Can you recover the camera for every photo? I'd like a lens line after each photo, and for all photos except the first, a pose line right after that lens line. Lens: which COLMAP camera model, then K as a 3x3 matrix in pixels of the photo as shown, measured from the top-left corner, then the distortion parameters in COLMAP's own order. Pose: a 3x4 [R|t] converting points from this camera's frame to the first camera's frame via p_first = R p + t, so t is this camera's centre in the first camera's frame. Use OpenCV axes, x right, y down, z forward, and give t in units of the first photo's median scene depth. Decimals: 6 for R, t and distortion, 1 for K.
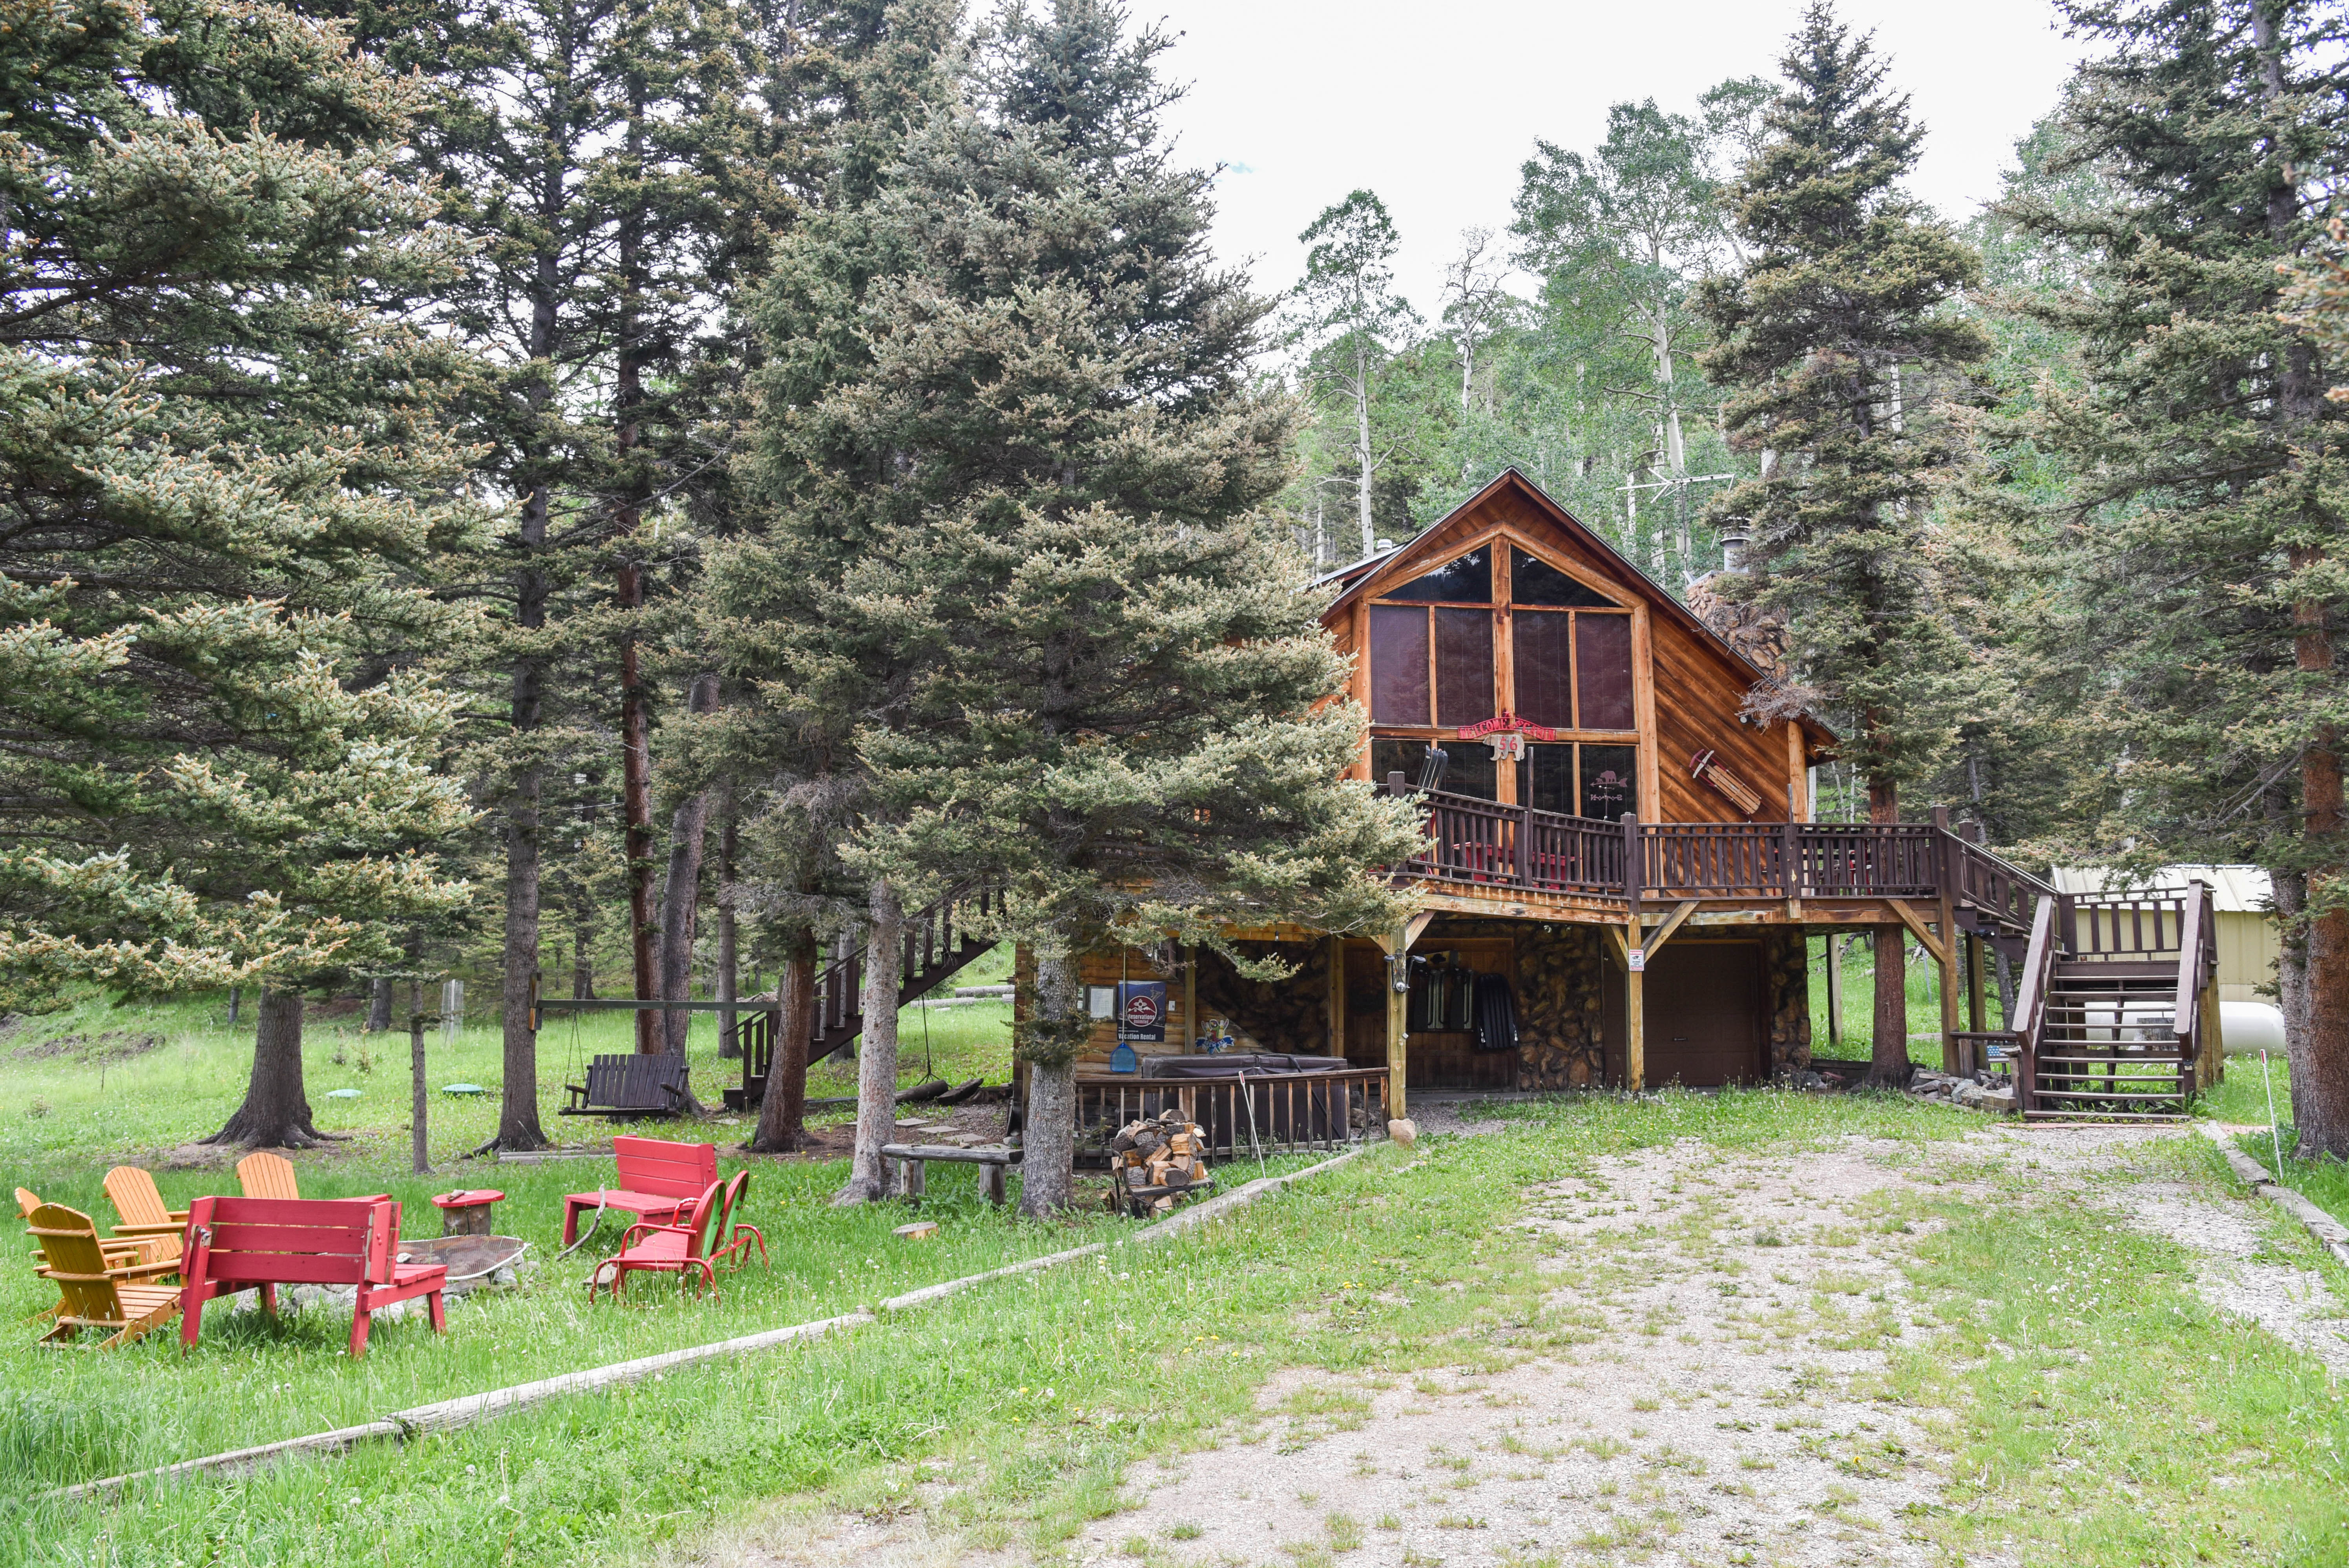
lens RADIAL K [[1607.0, 0, 1176.3], [0, 1607.0, 774.5], [0, 0, 1]] dist [-0.114785, 0.071315]
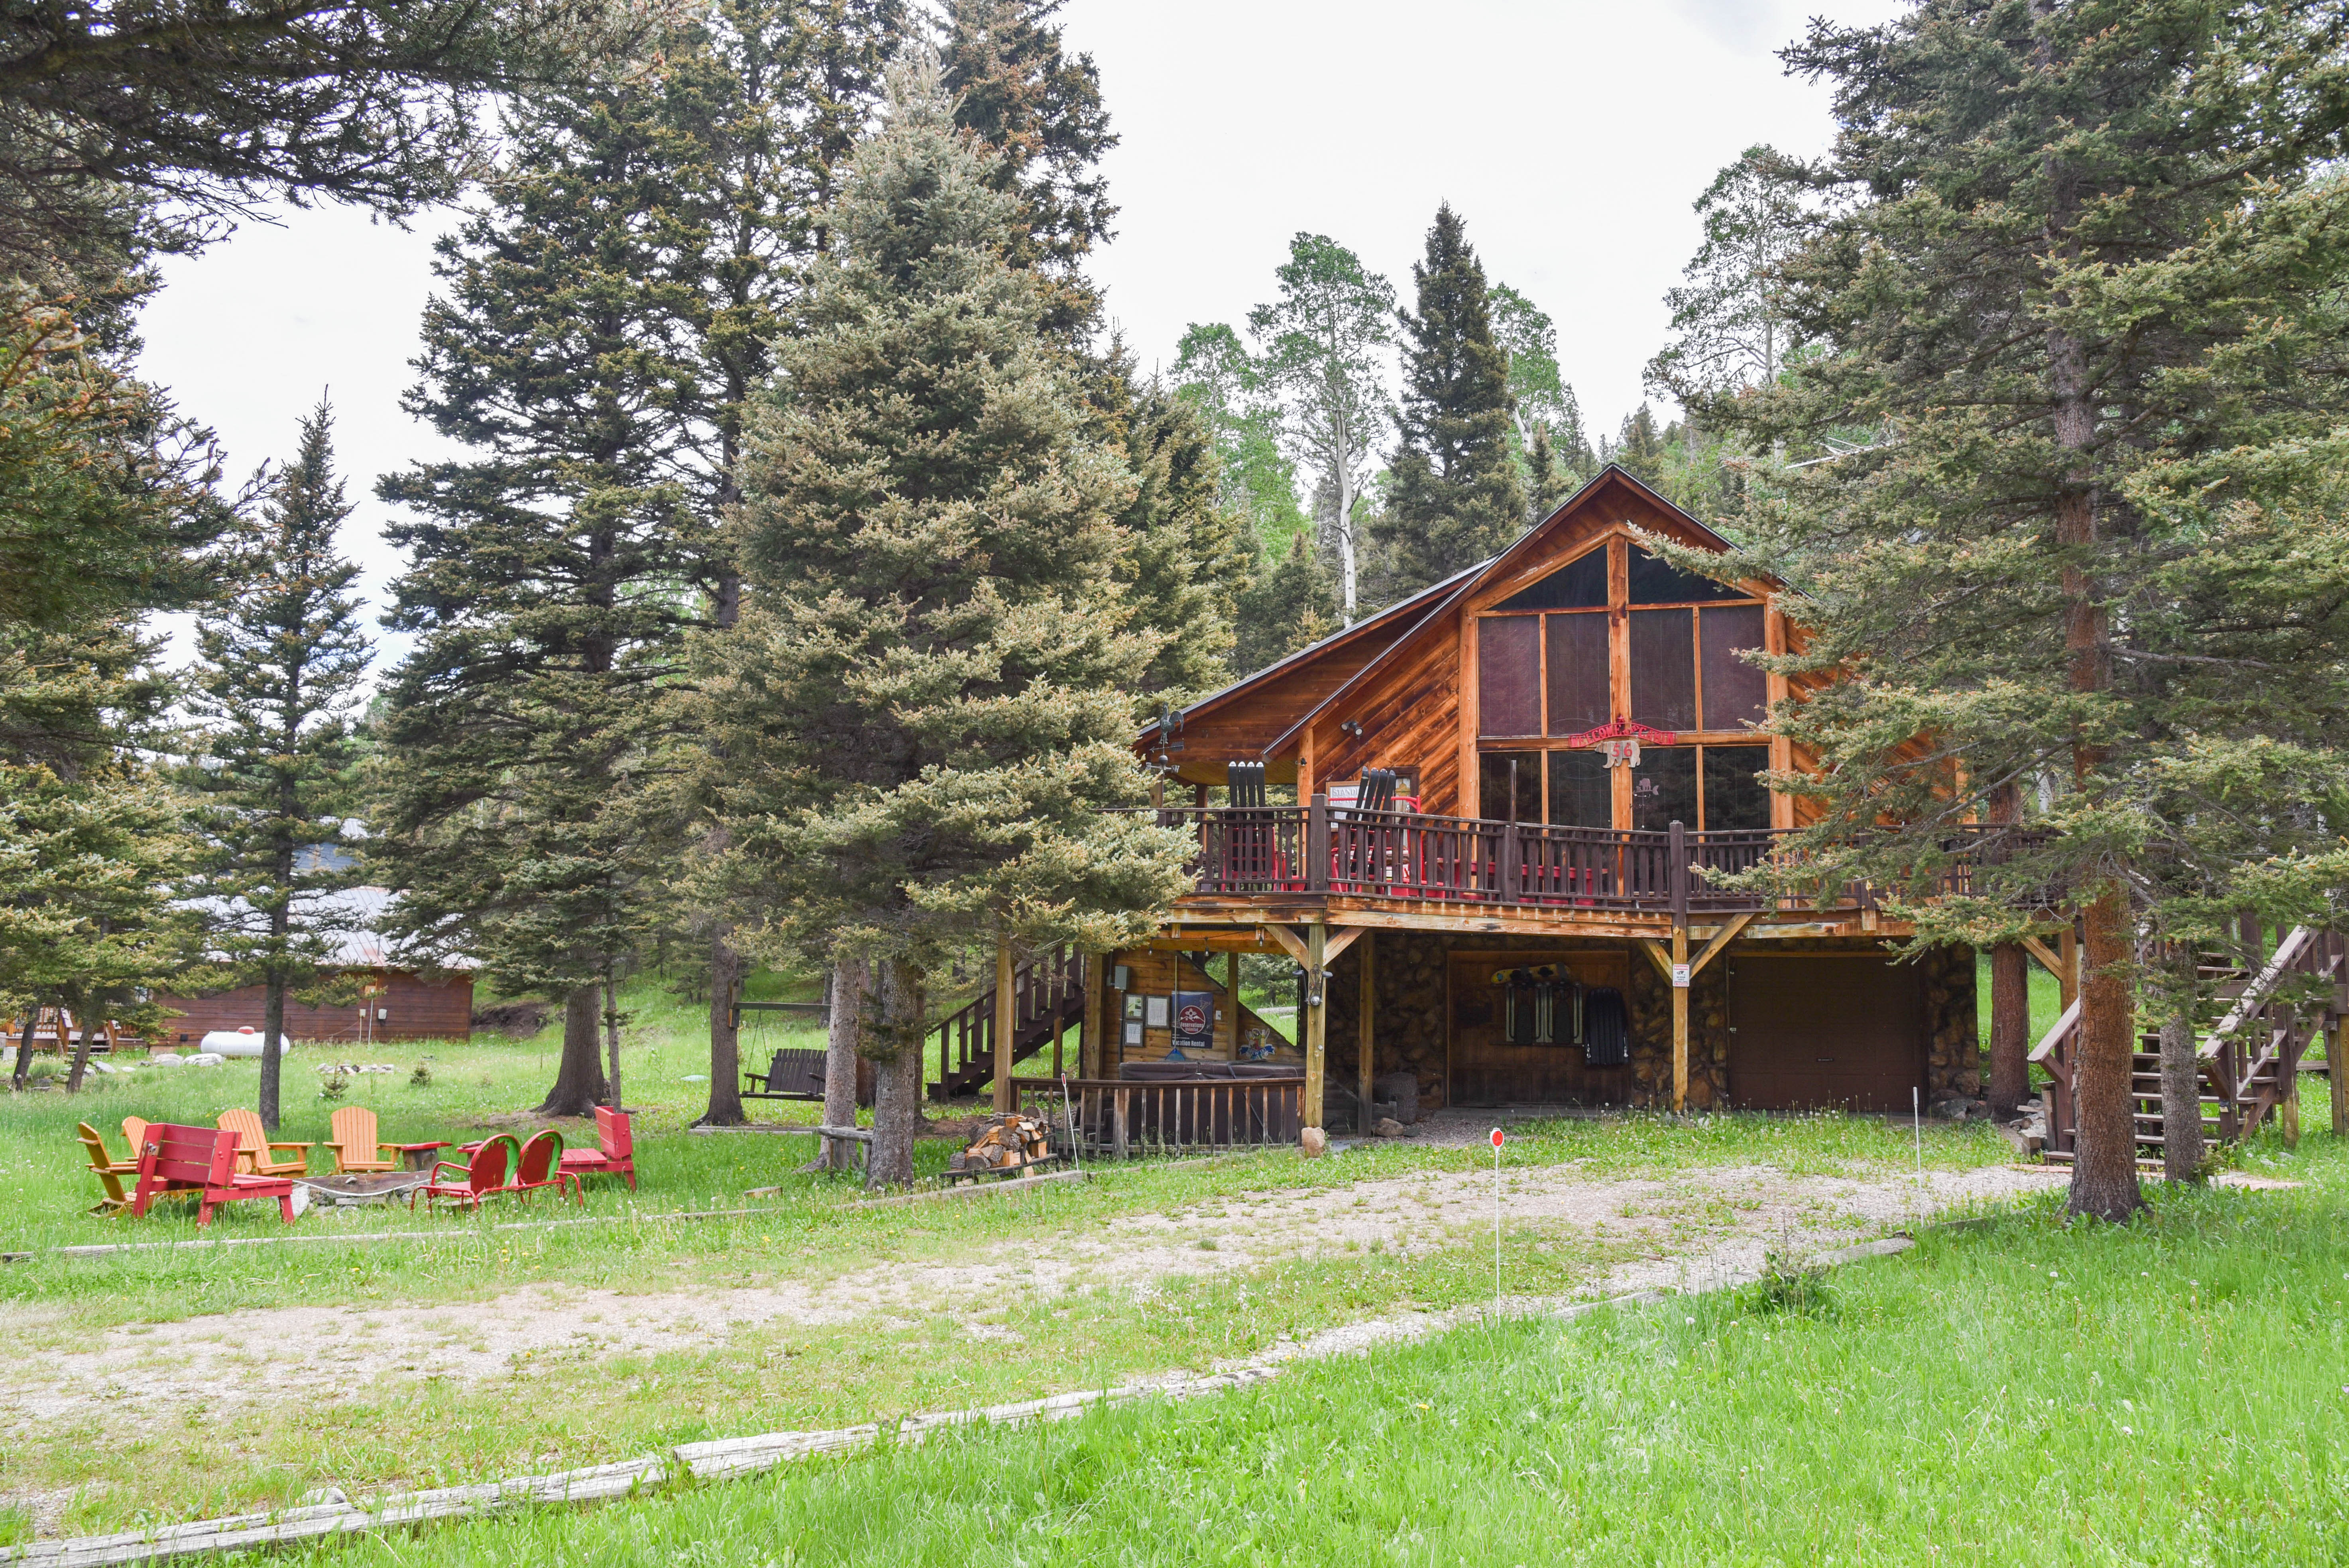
lens RADIAL K [[1636.1, 0, 1174.5], [0, 1636.1, 784.0], [0, 0, 1]] dist [-0.126623, 0.071109]
pose [[0.916456, -0.038826, -0.398248, 0.411191], [0.040488, 0.999171, -0.004240, -0.006561], [0.398082, -0.012238, 0.917268, -0.008146]]
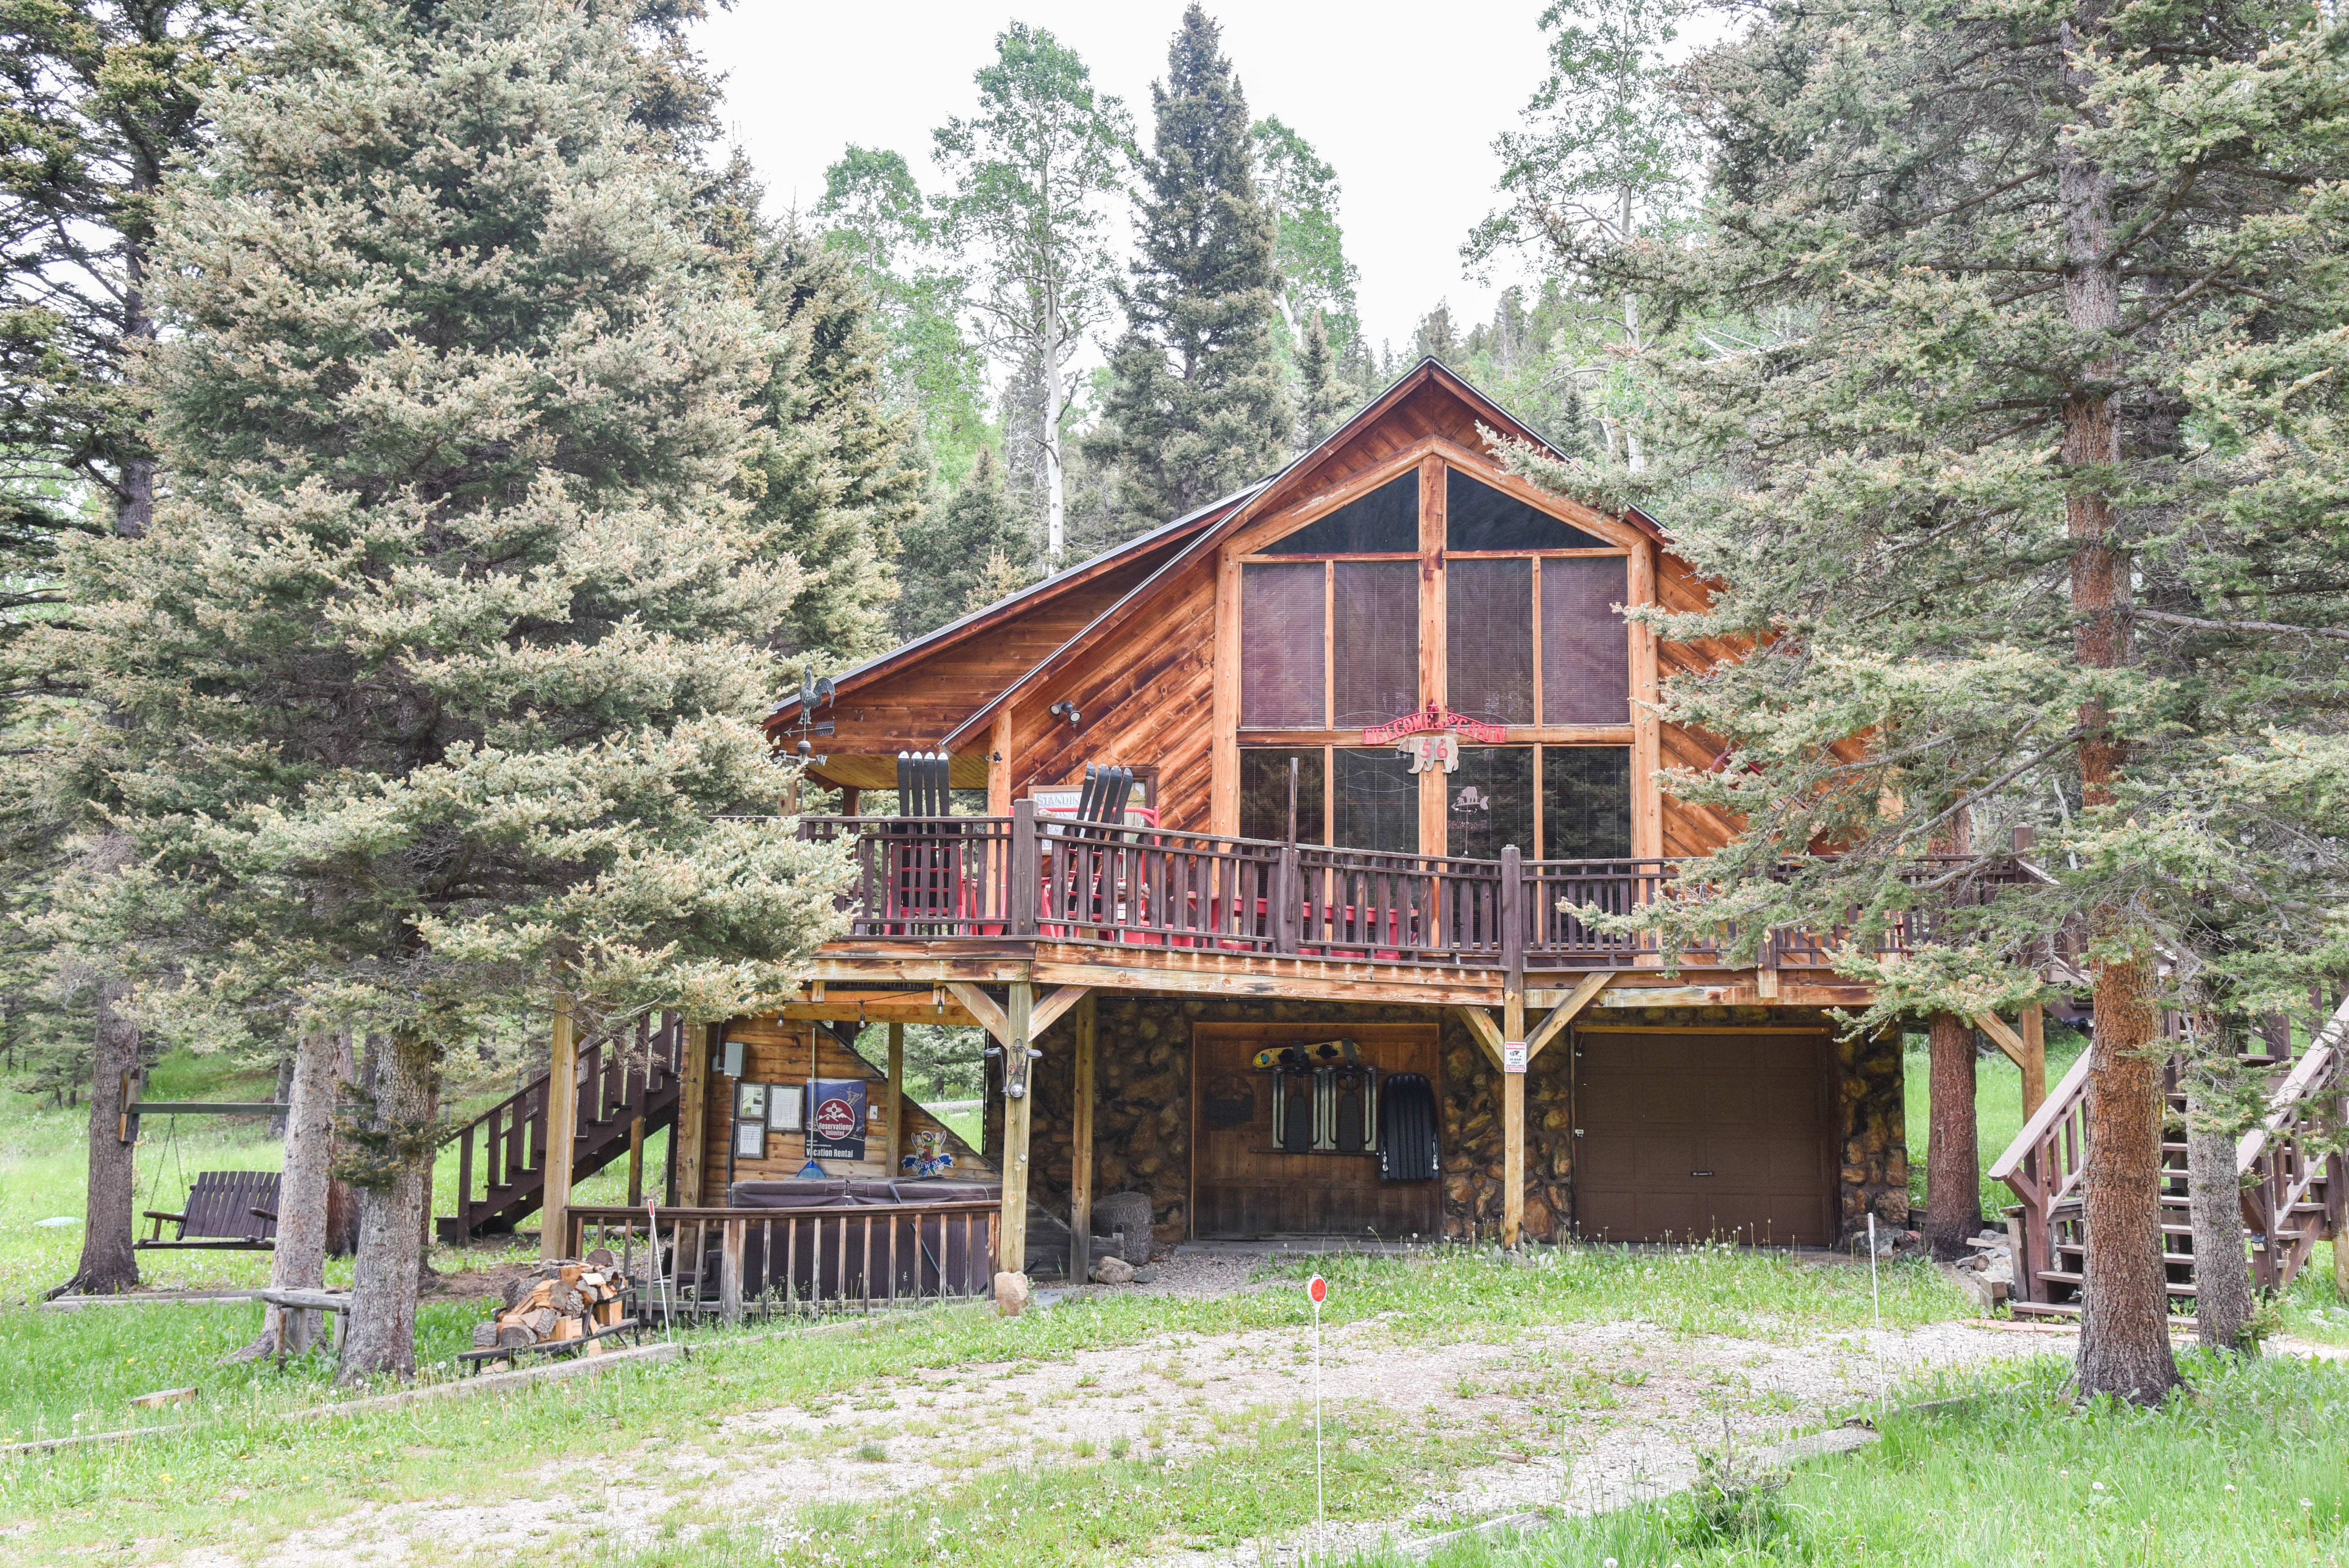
lens RADIAL K [[2213.4, 0, 1172.2], [0, 2213.4, 780.2], [0, 0, 1]] dist [-0.001499, 0.133366]
pose [[0.970649, -0.025144, -0.239183, 0.387931], [0.024092, 0.999683, -0.007319, -0.001213], [0.239292, 0.001342, 0.970947, 0.021800]]
